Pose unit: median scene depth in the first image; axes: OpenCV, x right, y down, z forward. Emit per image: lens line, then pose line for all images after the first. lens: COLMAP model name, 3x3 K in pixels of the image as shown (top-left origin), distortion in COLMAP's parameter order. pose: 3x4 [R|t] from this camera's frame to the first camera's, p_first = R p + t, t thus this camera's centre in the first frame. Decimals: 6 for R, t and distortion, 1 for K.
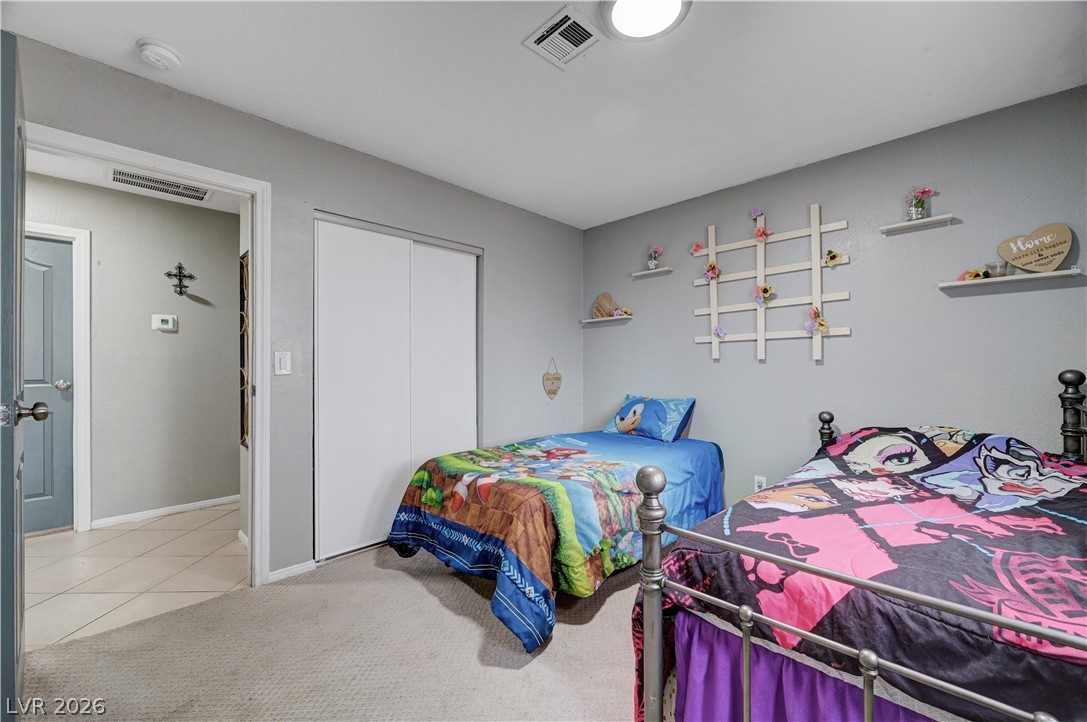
lens RADIAL K [[432.5, 0, 543.6], [0, 432.5, 366.0], [0, 0, 1]] dist [-0.002231, -0.000646]
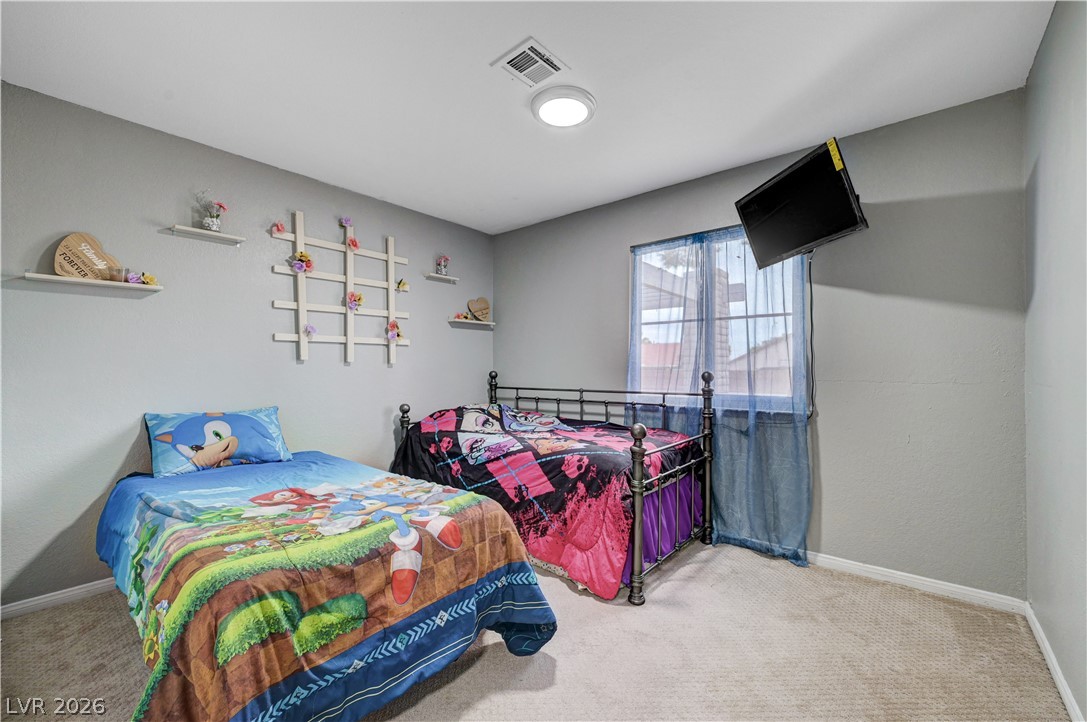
lens RADIAL K [[445.0, 0, 546.7], [0, 445.0, 366.2], [0, 0, 1]] dist [0.000256, 0.000048]
pose [[-0.088504, 0.011496, 0.996009, -0.826768], [-0.001945, 0.999929, -0.011714, 0.009041], [-0.996074, -0.002974, -0.088476, 0.822306]]
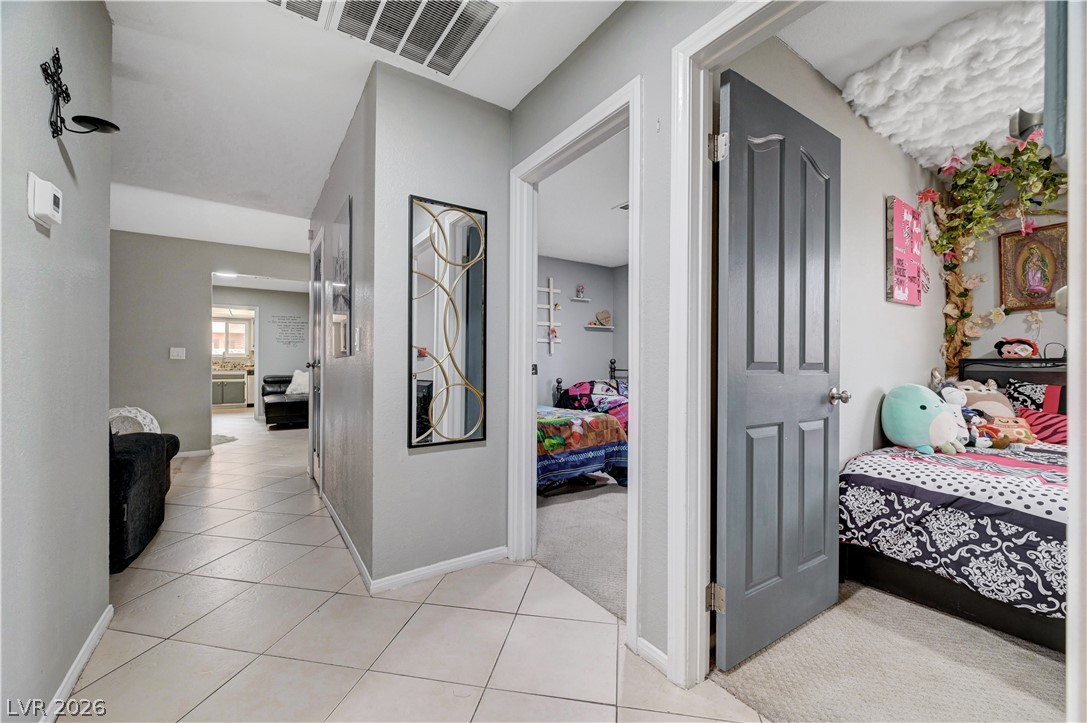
lens RADIAL K [[432.5, 0, 543.6], [0, 432.5, 366.5], [0, 0, 1]] dist [-0.002231, -0.000646]
pose [[0.190672, -0.003932, 0.981646, -1.723975], [-0.006399, 0.999966, 0.005248, 0.044290], [-0.981633, -0.007283, 0.190640, 0.788516]]
